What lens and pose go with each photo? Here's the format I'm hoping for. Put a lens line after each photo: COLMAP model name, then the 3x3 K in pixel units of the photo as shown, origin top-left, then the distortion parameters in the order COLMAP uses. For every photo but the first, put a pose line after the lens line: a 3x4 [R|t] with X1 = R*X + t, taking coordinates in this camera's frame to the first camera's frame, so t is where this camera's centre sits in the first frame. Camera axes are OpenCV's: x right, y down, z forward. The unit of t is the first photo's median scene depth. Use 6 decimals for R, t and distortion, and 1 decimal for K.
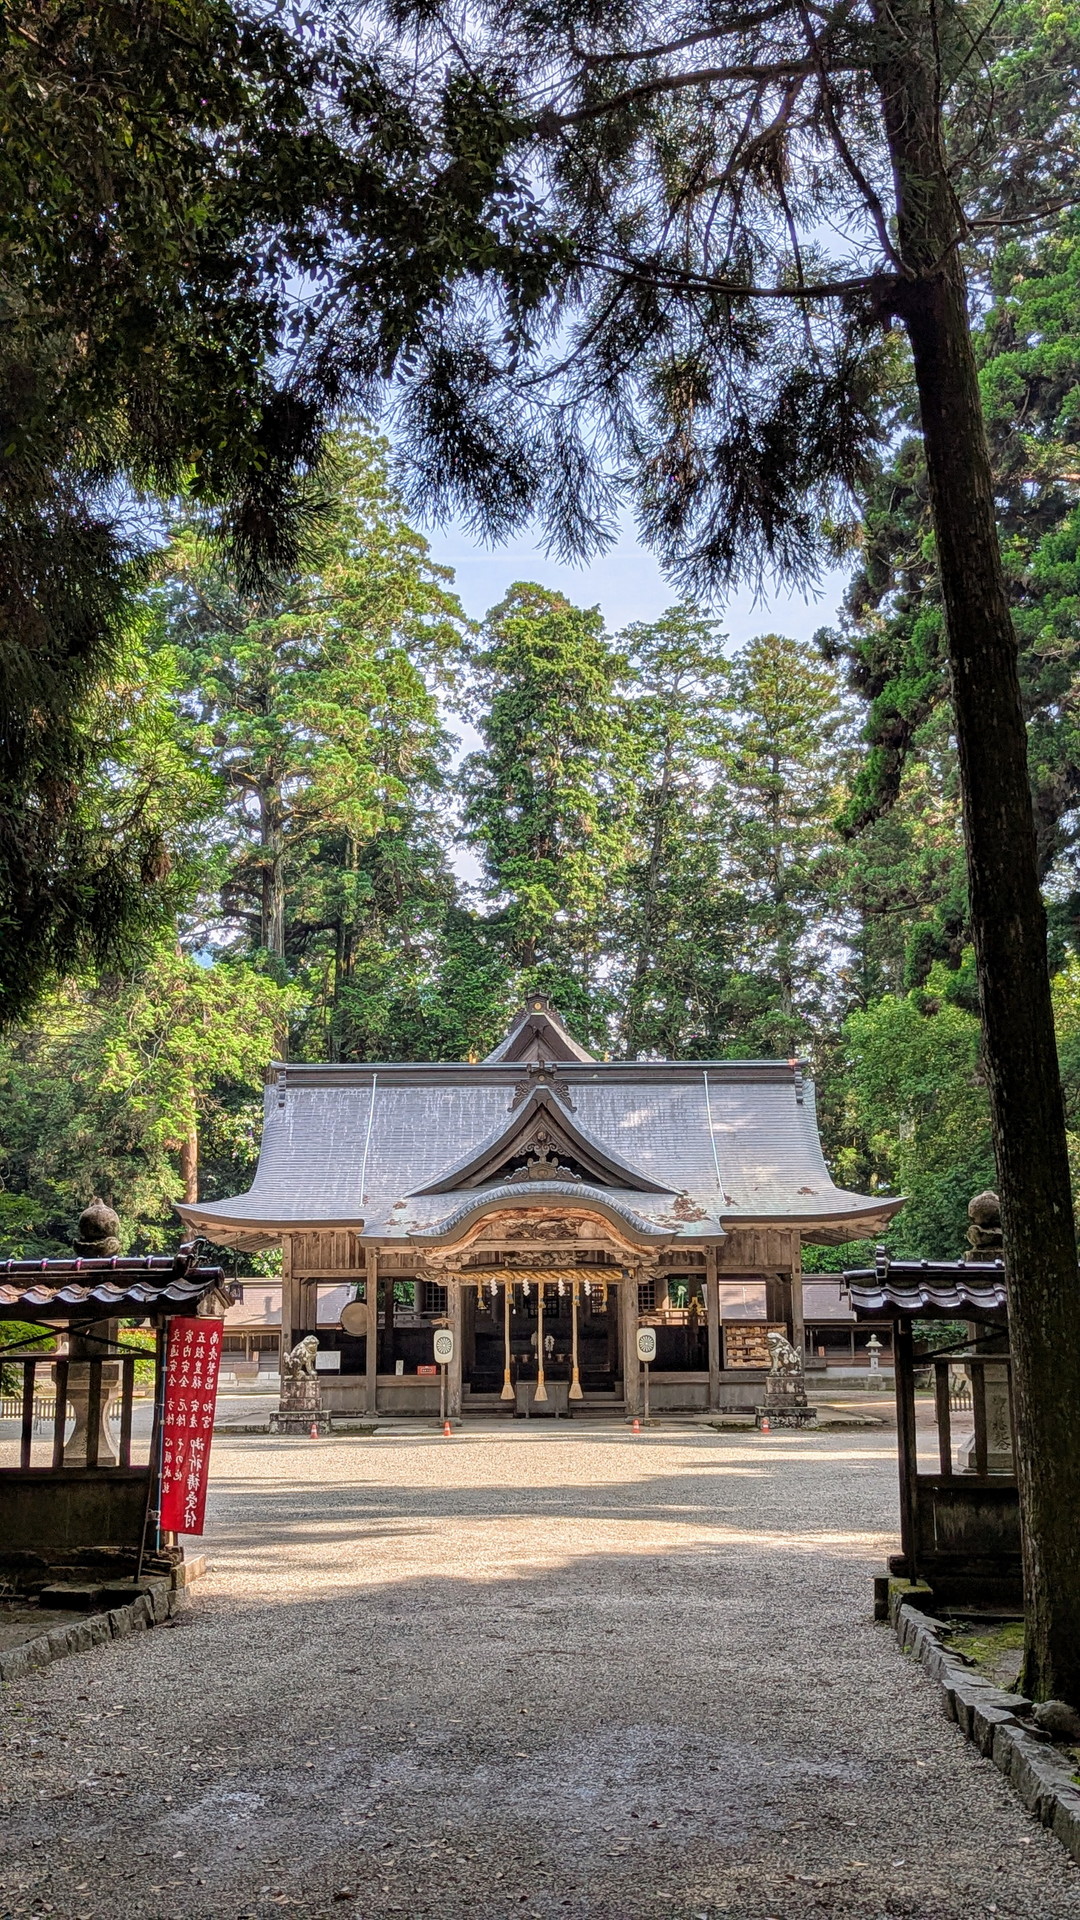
lens RADIAL K [[2169.0, 0, 540.0], [0, 2169.0, 960.0], [0, 0, 1]] dist [0.122566, -0.009710]
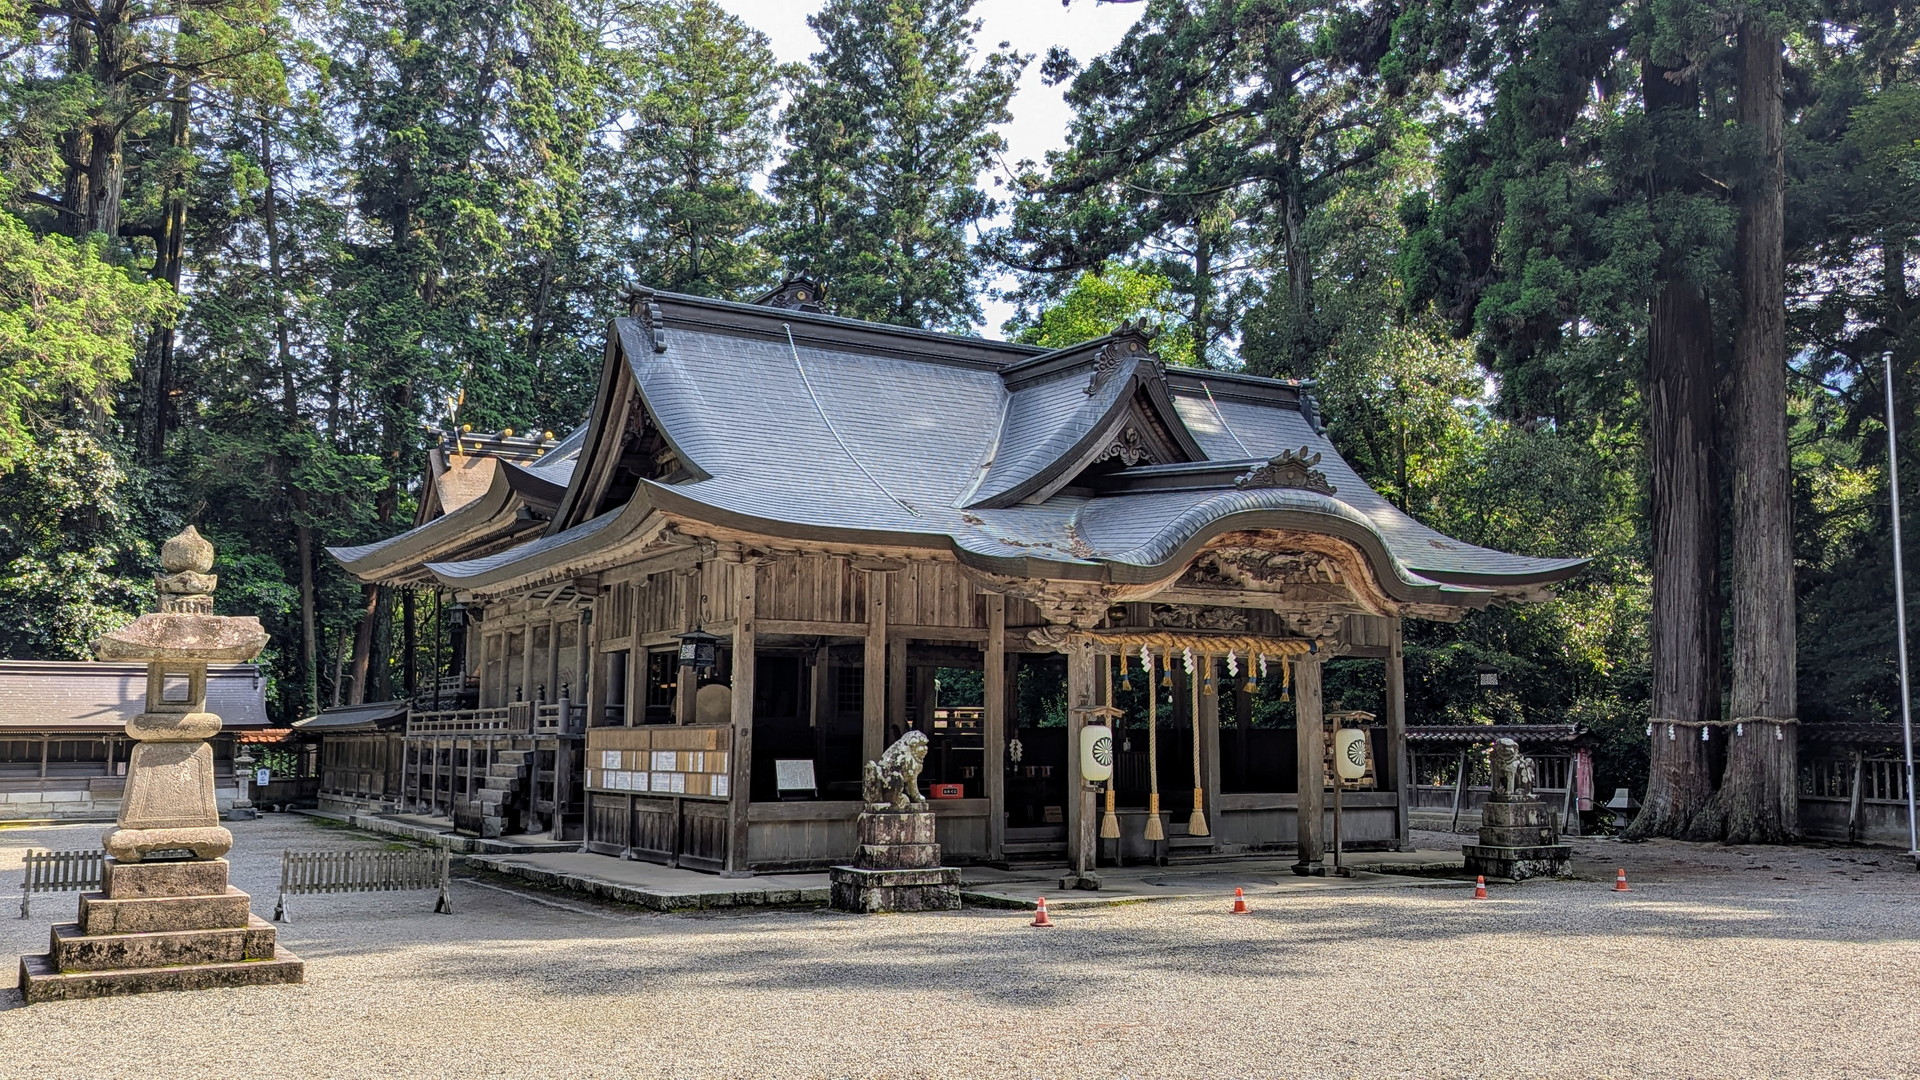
lens RADIAL K [[1729.6, 0, 982.6], [0, 1729.6, 516.7], [0, 0, 1]] dist [0.054869, -0.013371]
pose [[0.860539, 0.077209, 0.503500, -0.306520], [-0.095050, 0.995424, 0.009808, 0.108916], [-0.500439, -0.056298, 0.863940, 0.597335]]
